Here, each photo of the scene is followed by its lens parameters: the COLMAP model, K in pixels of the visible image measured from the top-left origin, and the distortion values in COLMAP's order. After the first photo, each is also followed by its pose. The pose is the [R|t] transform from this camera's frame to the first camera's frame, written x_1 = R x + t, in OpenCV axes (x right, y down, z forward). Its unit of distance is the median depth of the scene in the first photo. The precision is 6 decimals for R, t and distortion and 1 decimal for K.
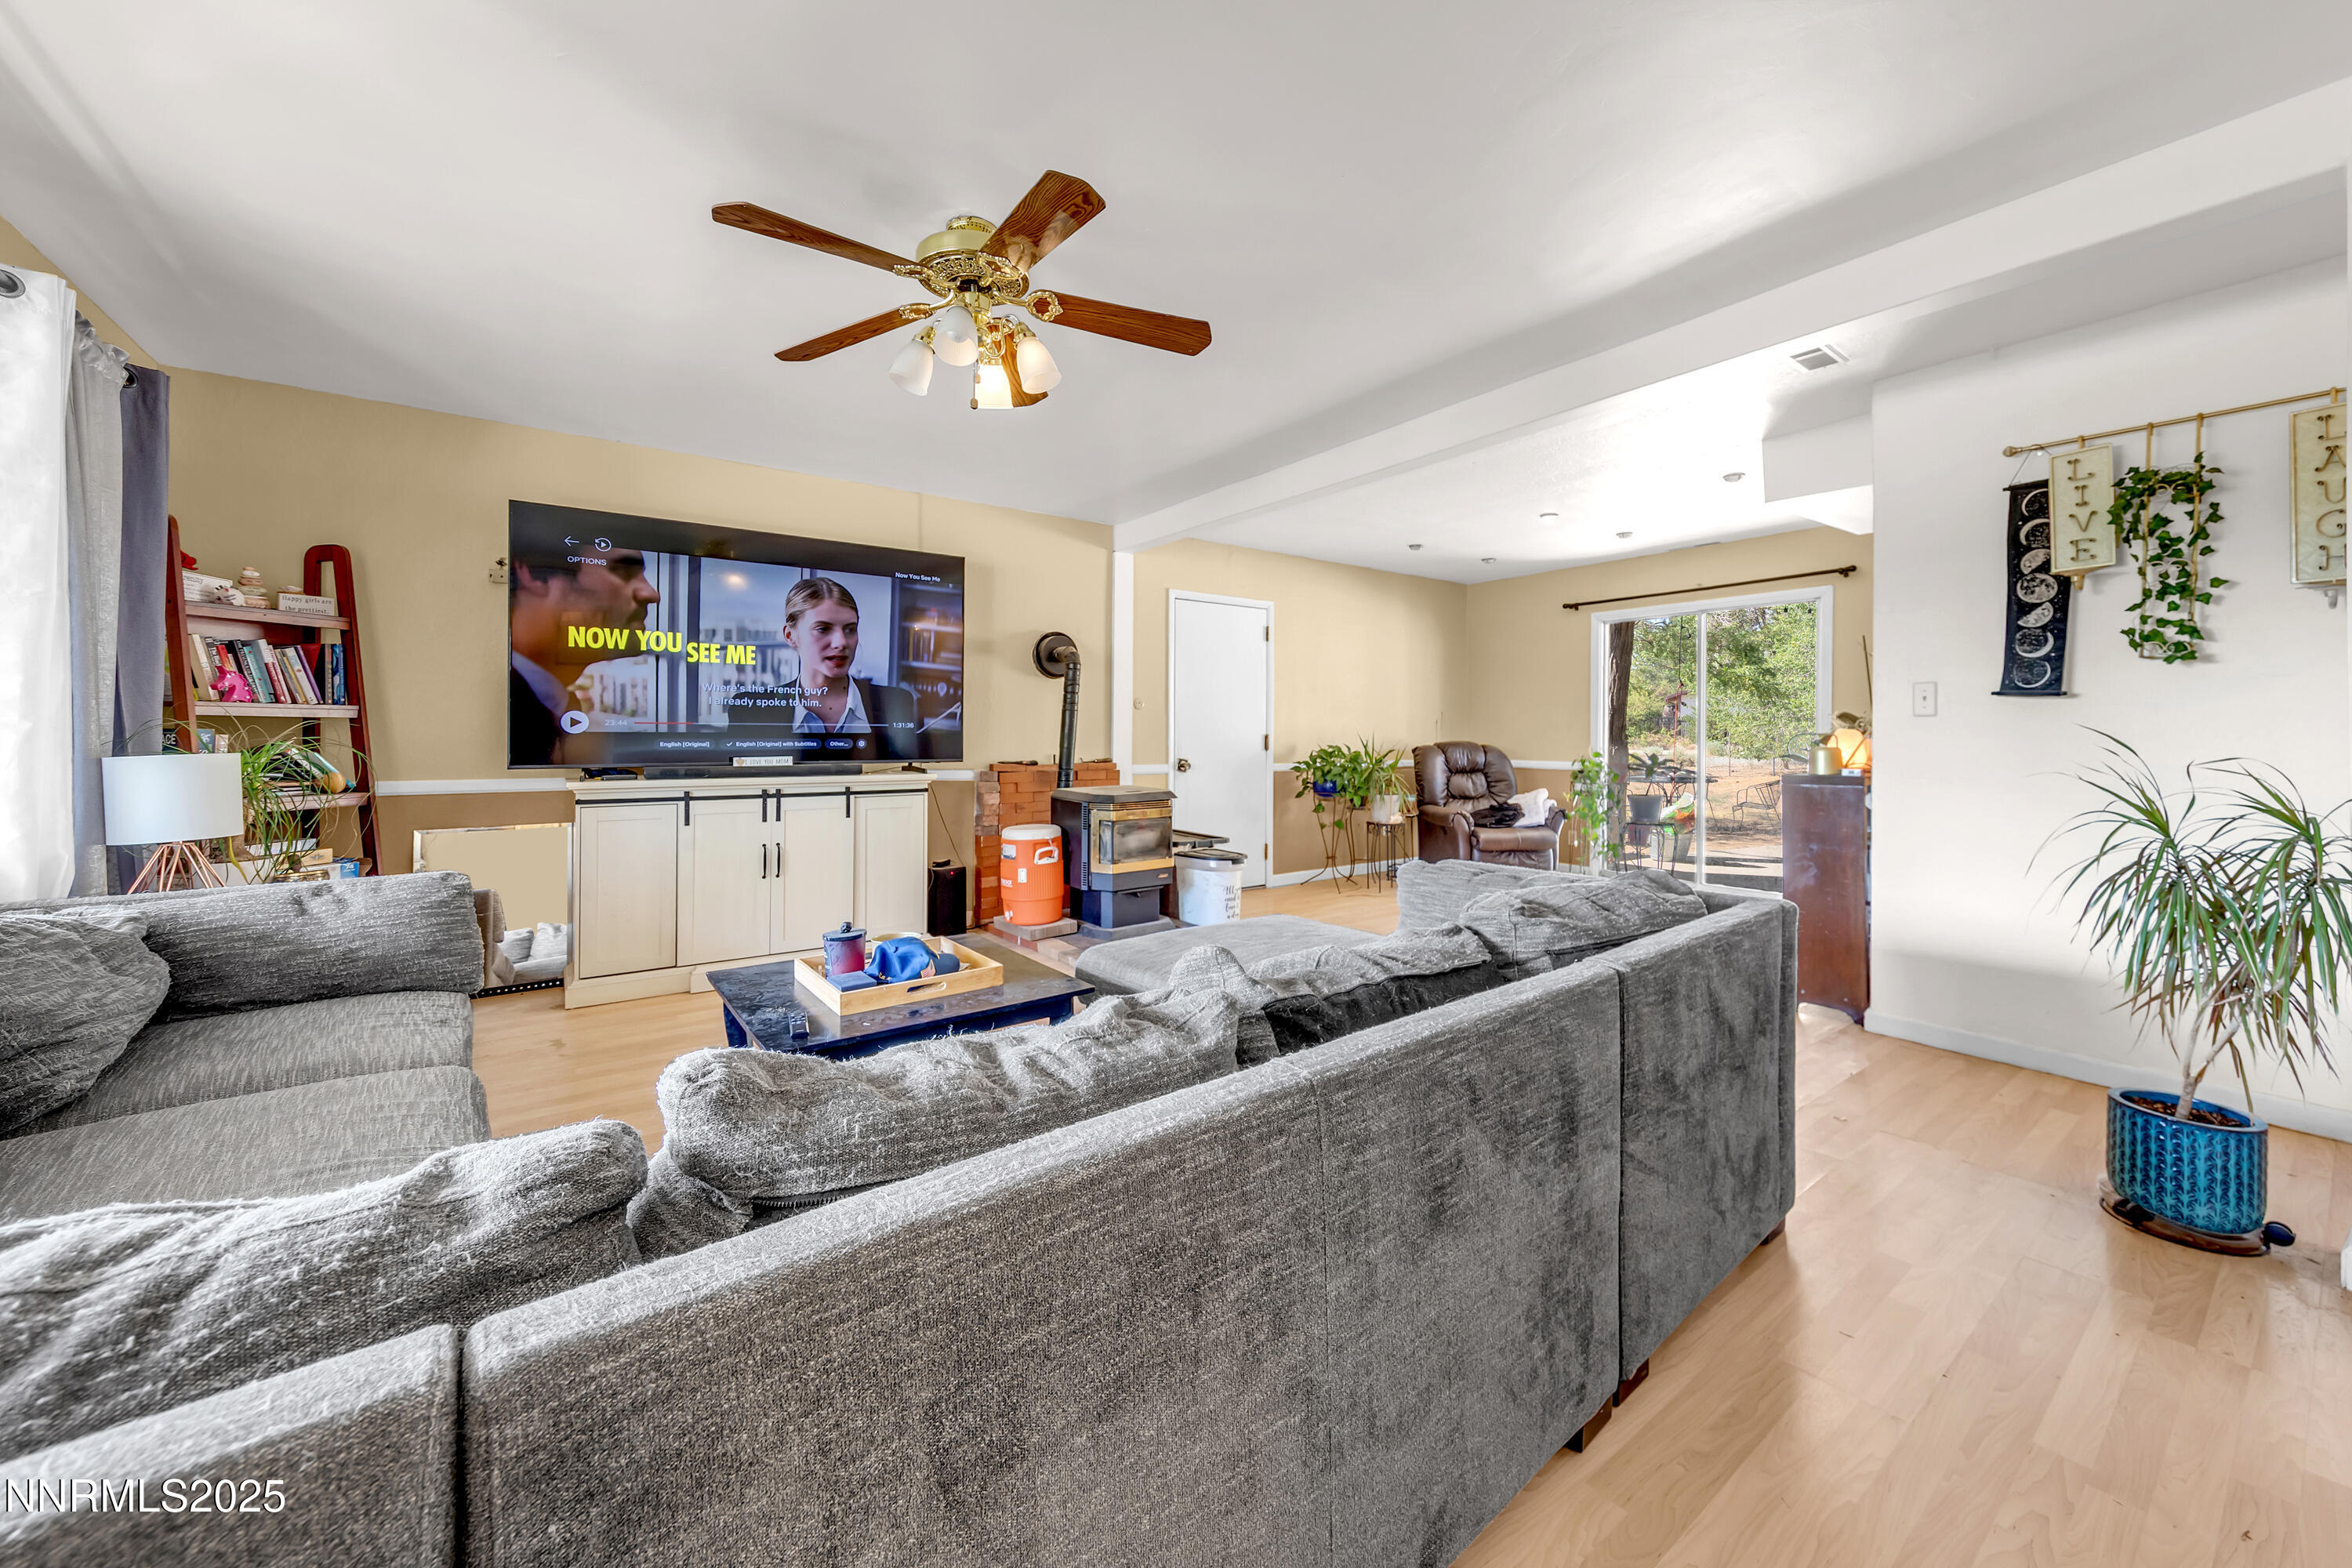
lens RADIAL K [[902.0, 0, 1187.9], [0, 902.0, 752.9], [0, 0, 1]] dist [0.003568, 0.000164]
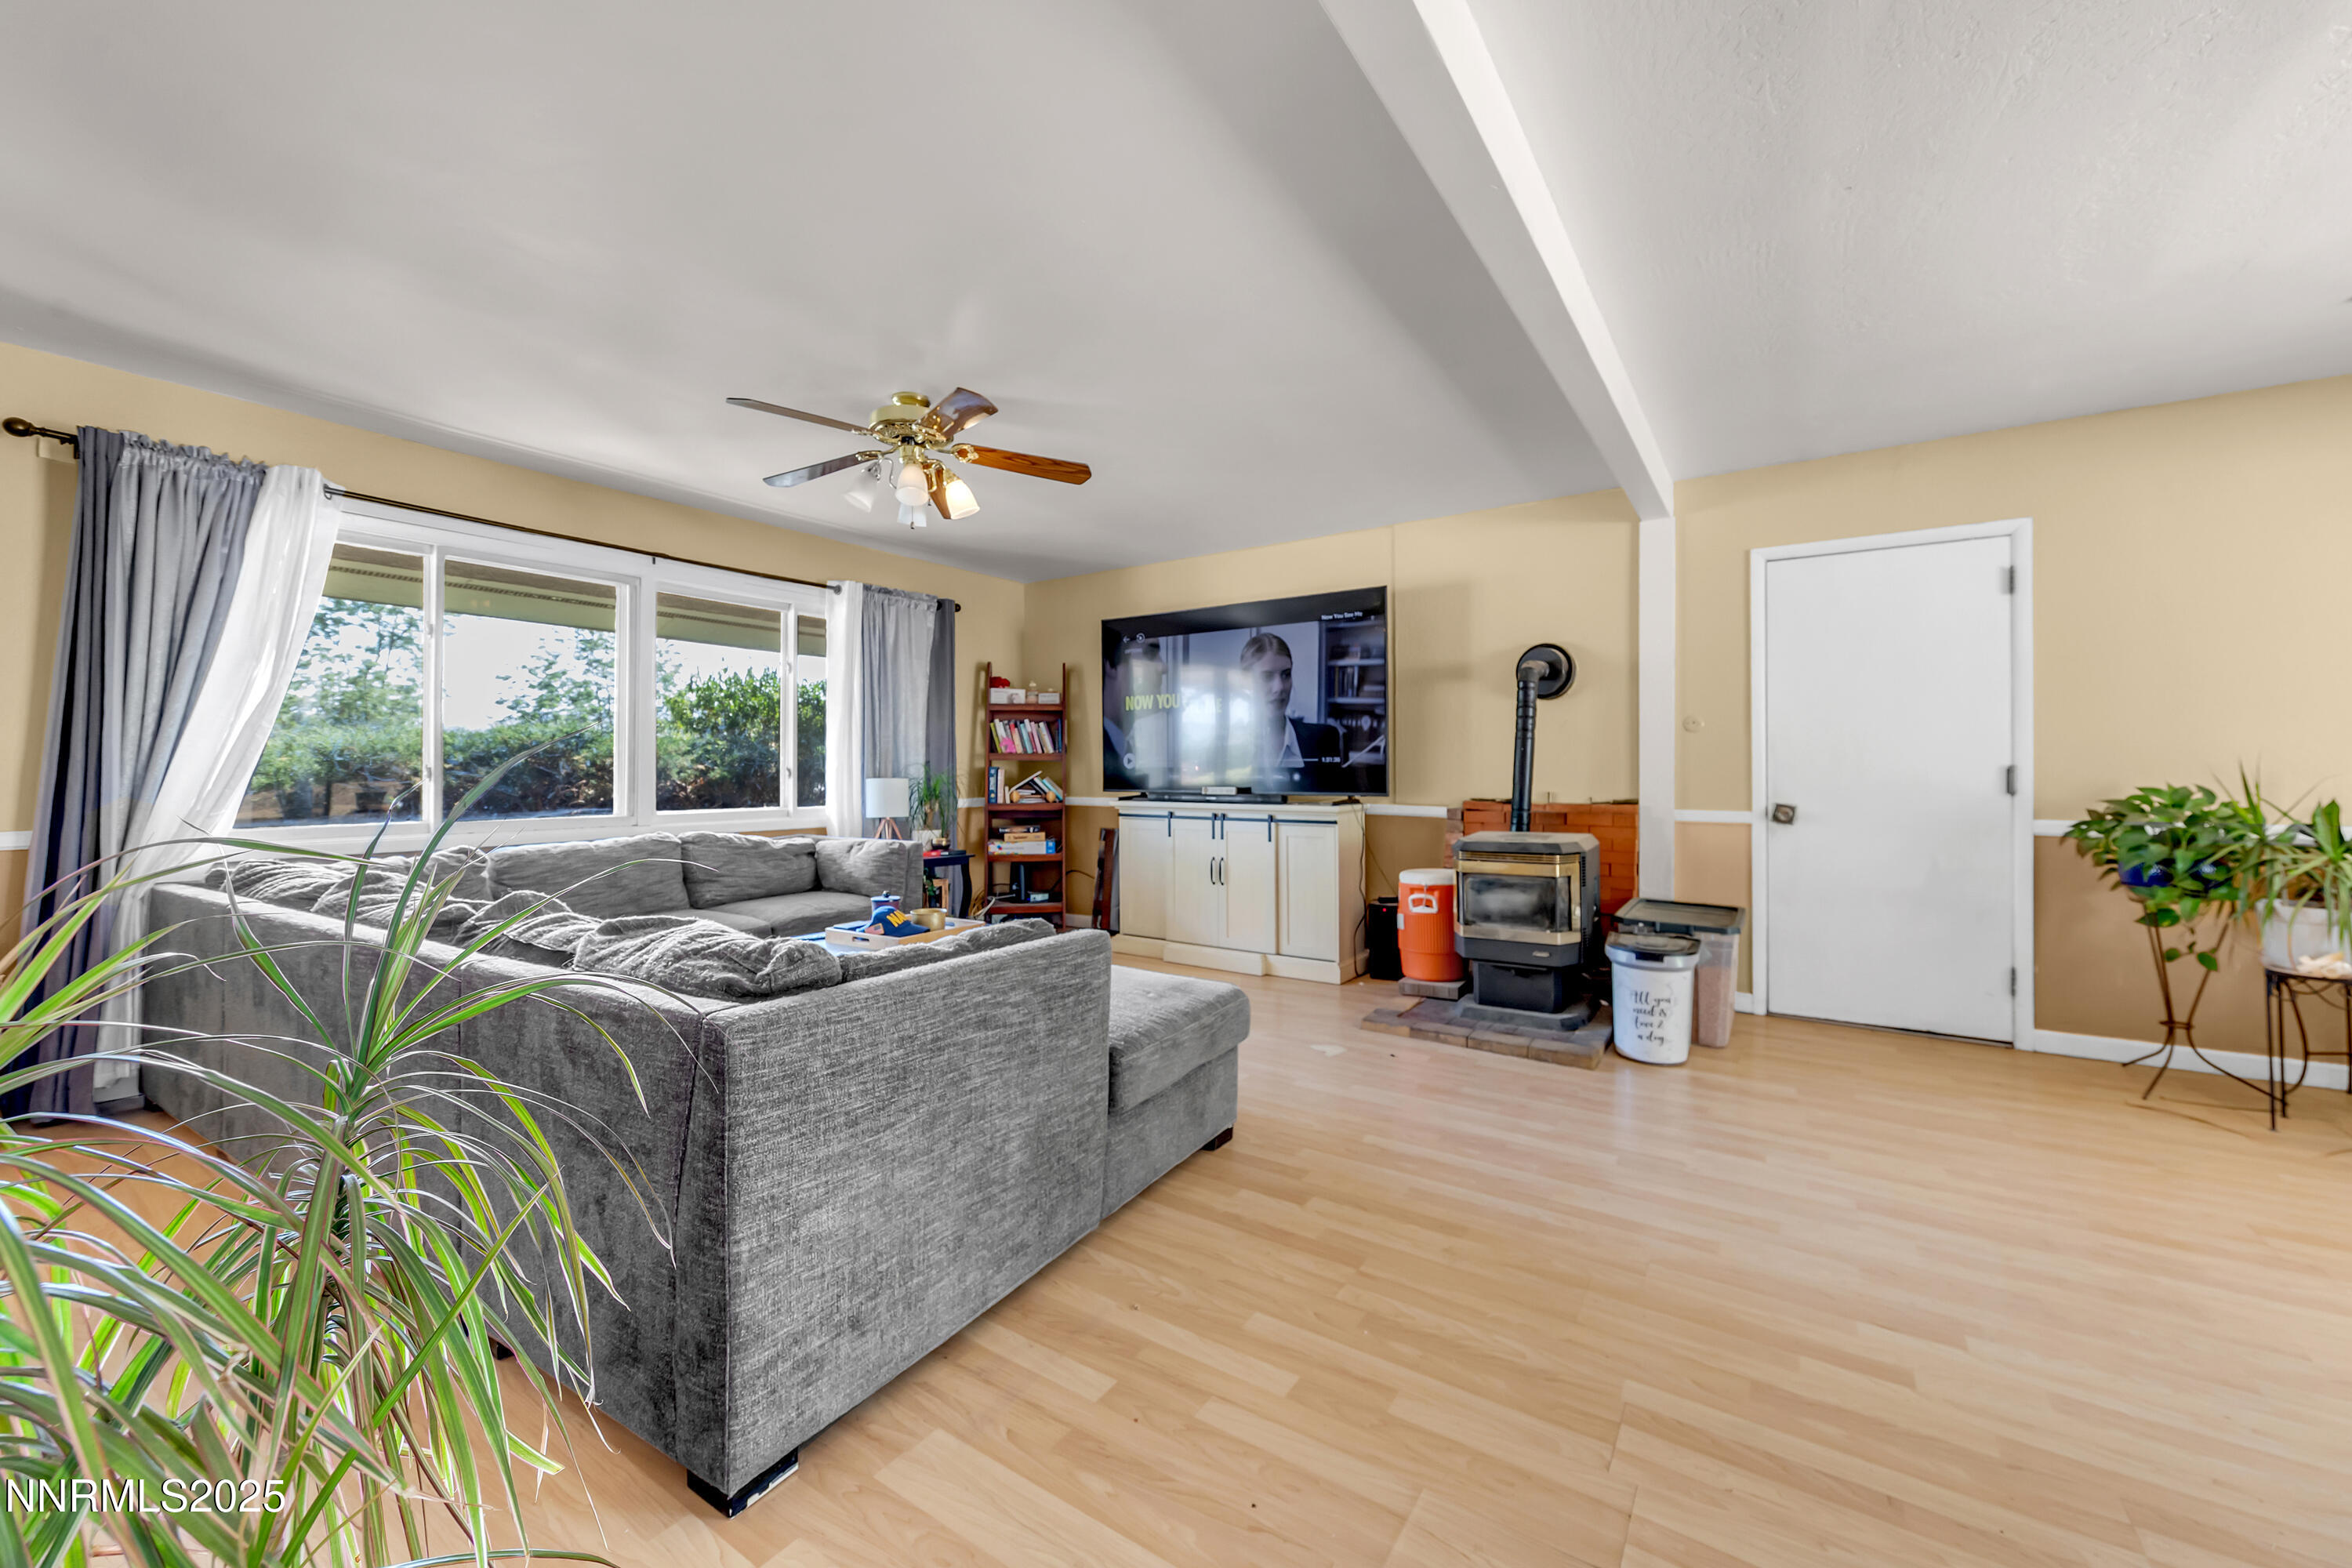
lens RADIAL K [[902.0, 0, 1179.3], [0, 902.0, 774.2], [0, 0, 1]] dist [0.003568, 0.000164]
pose [[0.327991, 0.004364, -0.944671, 0.636397], [-0.015271, 0.999883, -0.000683, -0.010220], [0.944557, 0.014650, 0.328019, 0.505738]]
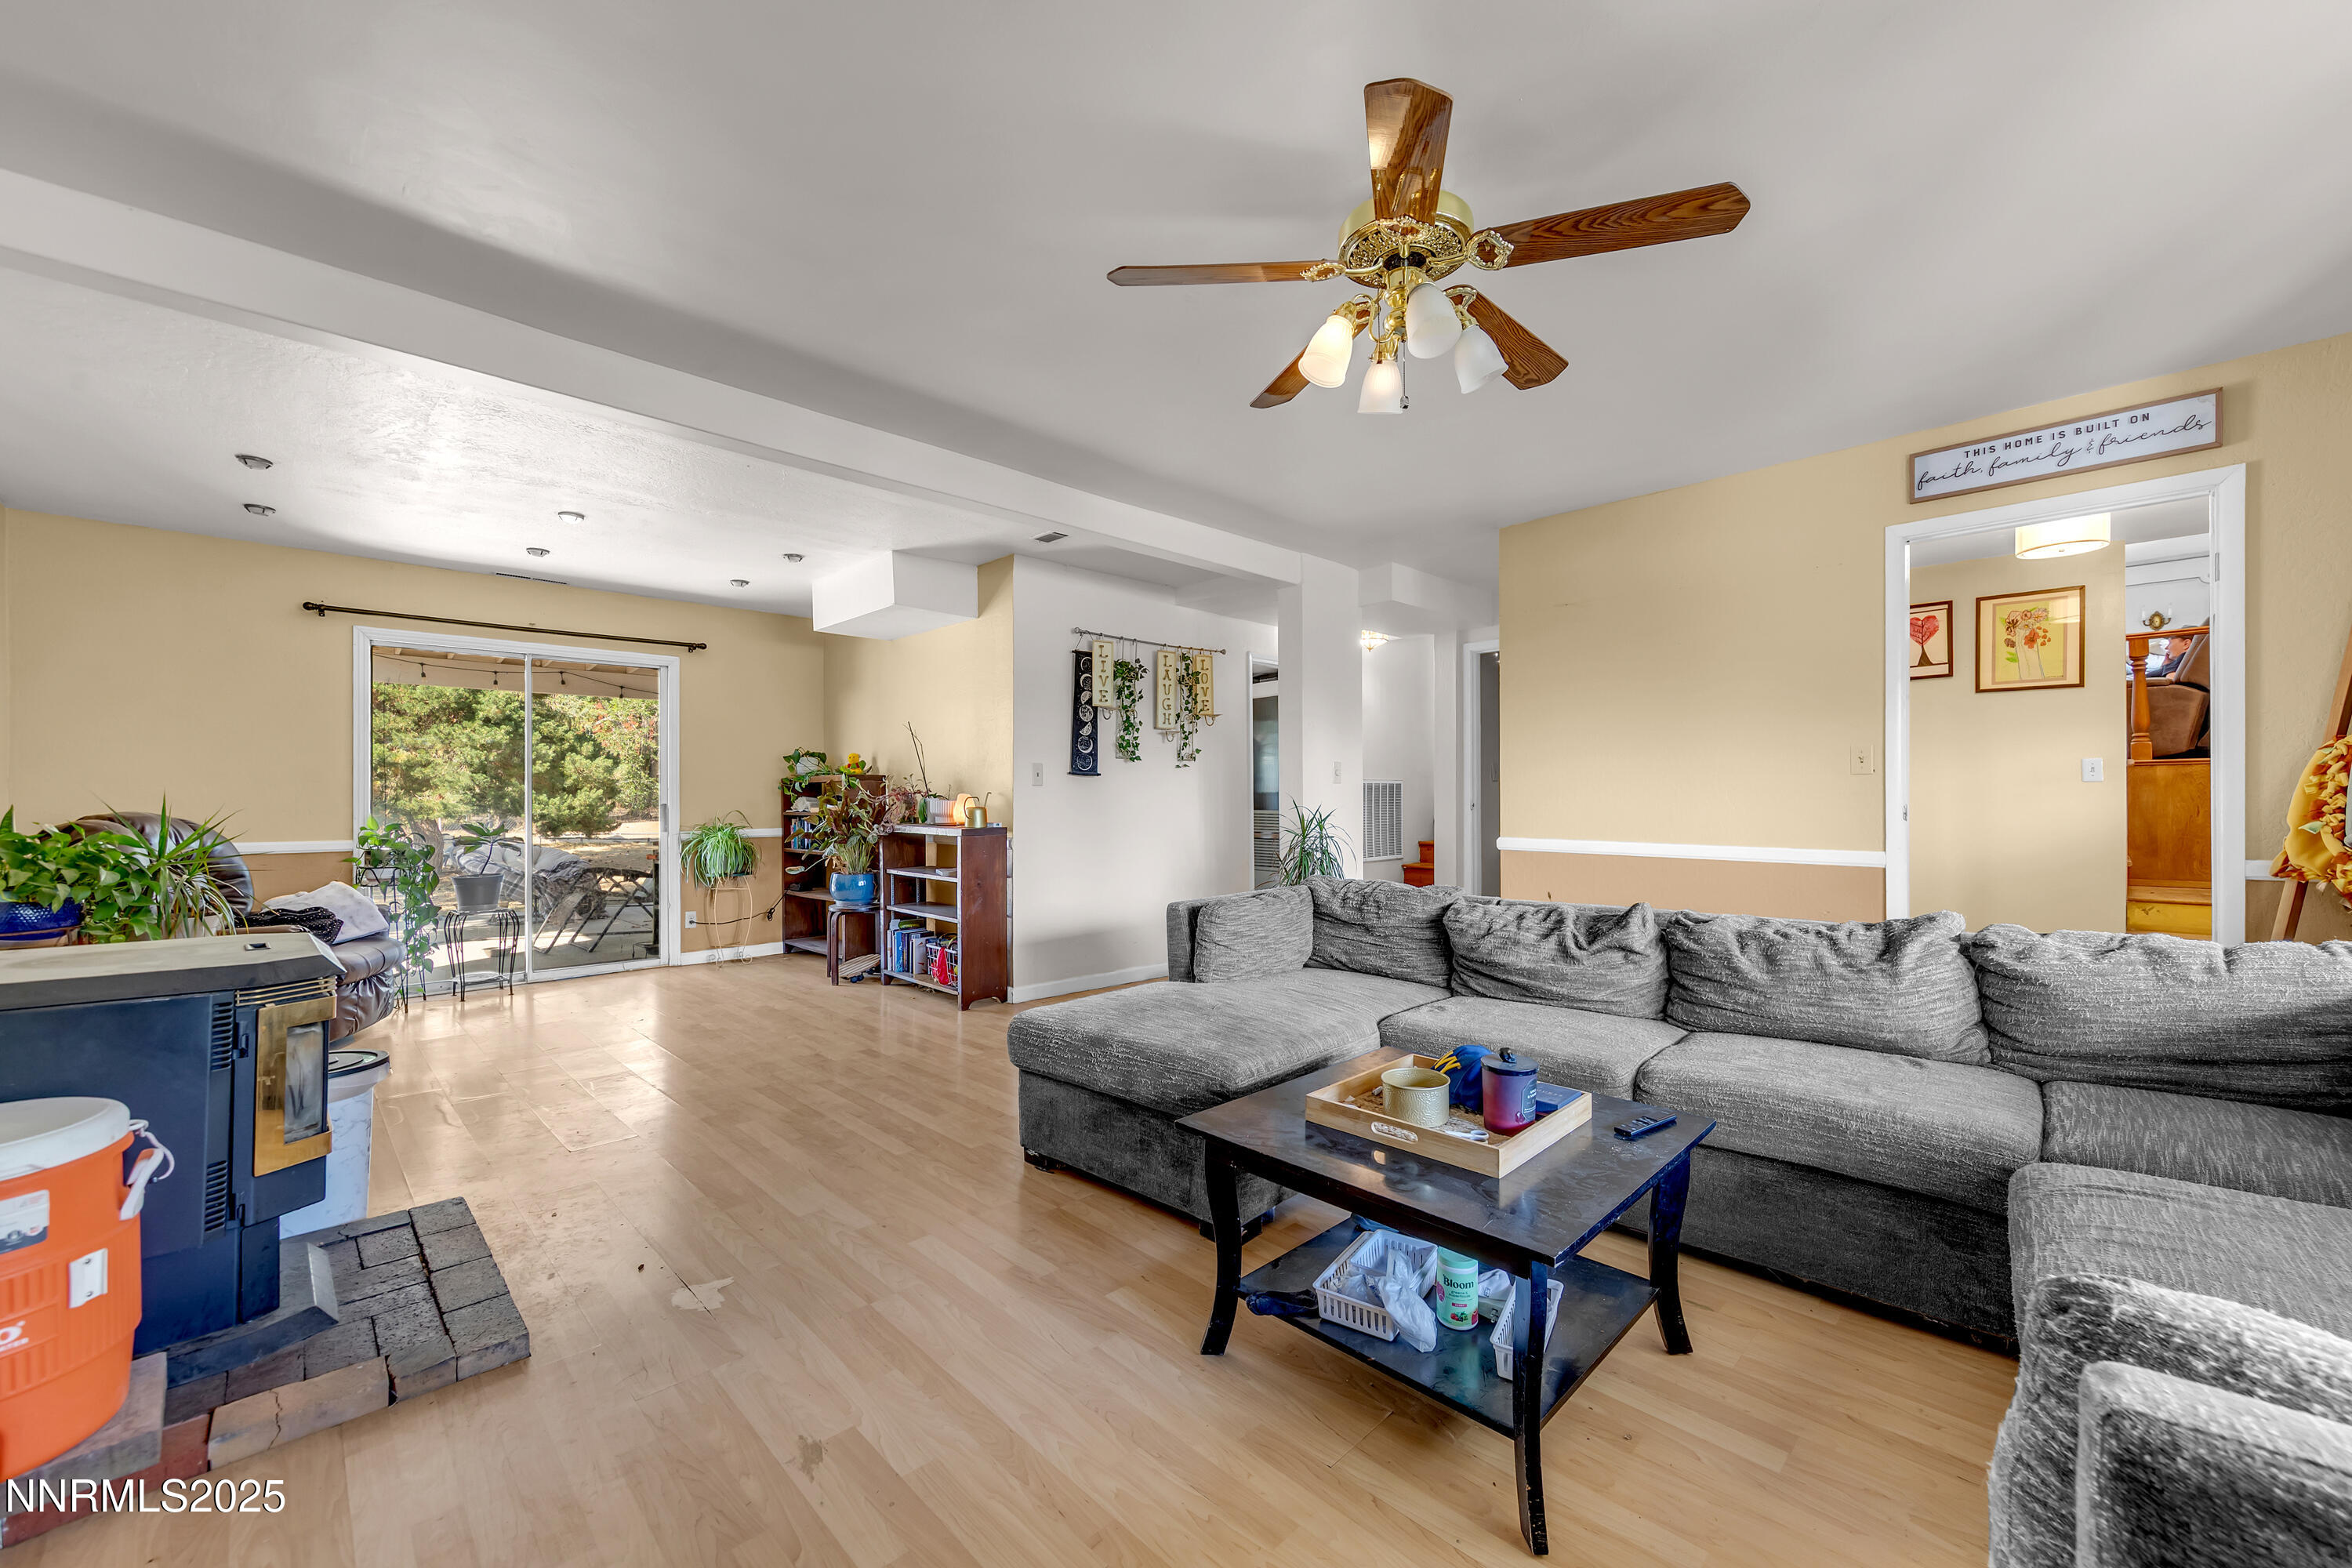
lens RADIAL K [[902.0, 0, 1193.6], [0, 902.0, 784.6], [0, 0, 1]] dist [0.003568, 0.000164]
pose [[-0.156333, 0.011983, 0.987632, -0.527243], [0.021190, 0.999737, -0.008775, -0.017362], [-0.987477, 0.019556, -0.156546, 0.711738]]
